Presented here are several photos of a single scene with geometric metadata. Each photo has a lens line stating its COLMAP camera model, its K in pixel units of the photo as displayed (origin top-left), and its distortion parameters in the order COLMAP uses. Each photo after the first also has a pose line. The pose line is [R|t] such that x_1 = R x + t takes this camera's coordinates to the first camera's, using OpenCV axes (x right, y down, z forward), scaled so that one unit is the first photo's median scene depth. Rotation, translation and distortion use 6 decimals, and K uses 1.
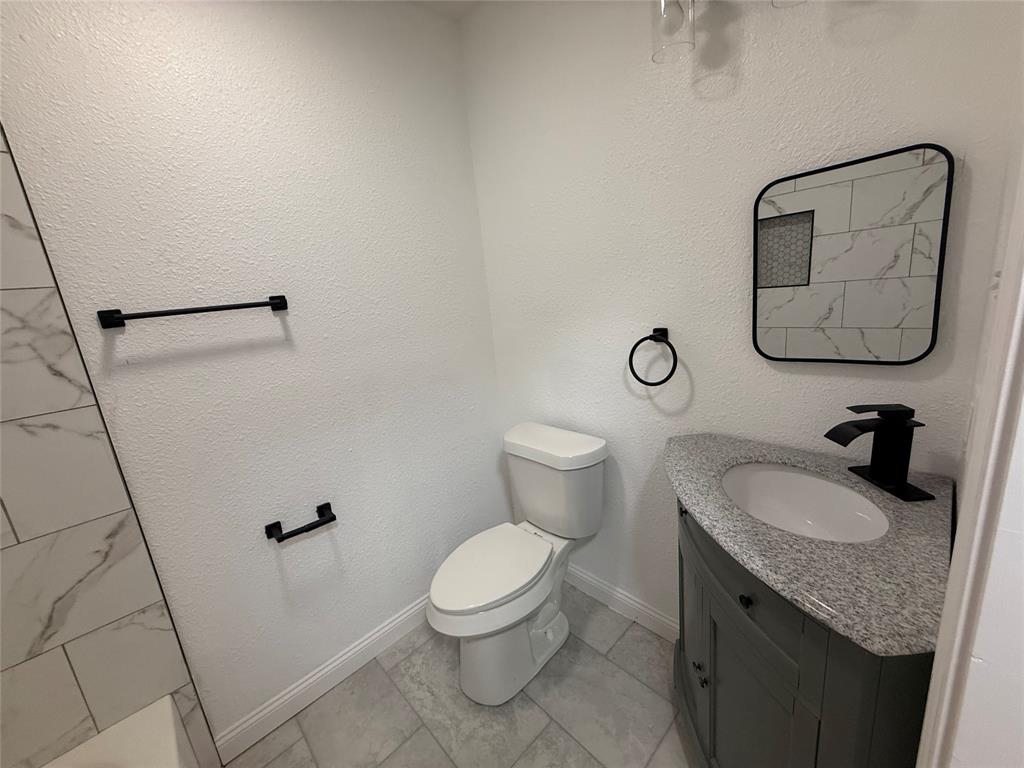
lens RADIAL K [[412.8, 0, 512.5], [0, 412.8, 382.1], [0, 0, 1]] dist [-0.000161, 0.000323]
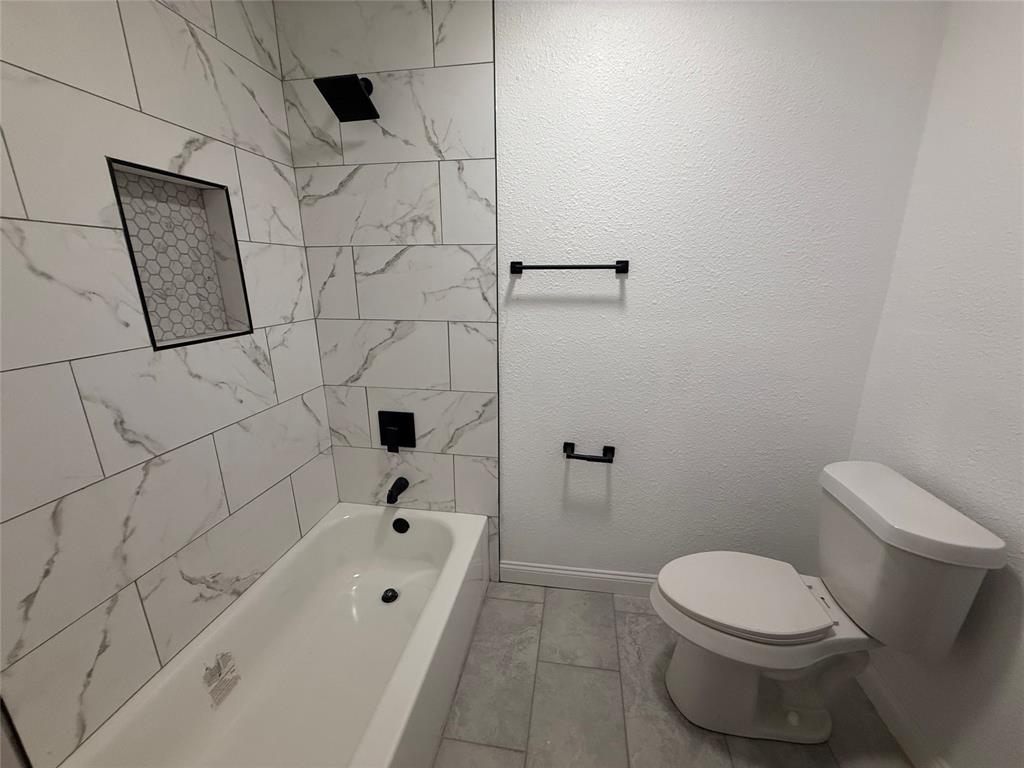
lens RADIAL K [[409.3, 0, 511.0], [0, 409.3, 383.2], [0, 0, 1]] dist [0.000987, 0.000174]
pose [[0.598836, 0.299081, -0.742930, 0.191036], [-0.237068, 0.952277, 0.192270, -0.028977], [0.764979, 0.060987, 0.641161, 0.052282]]
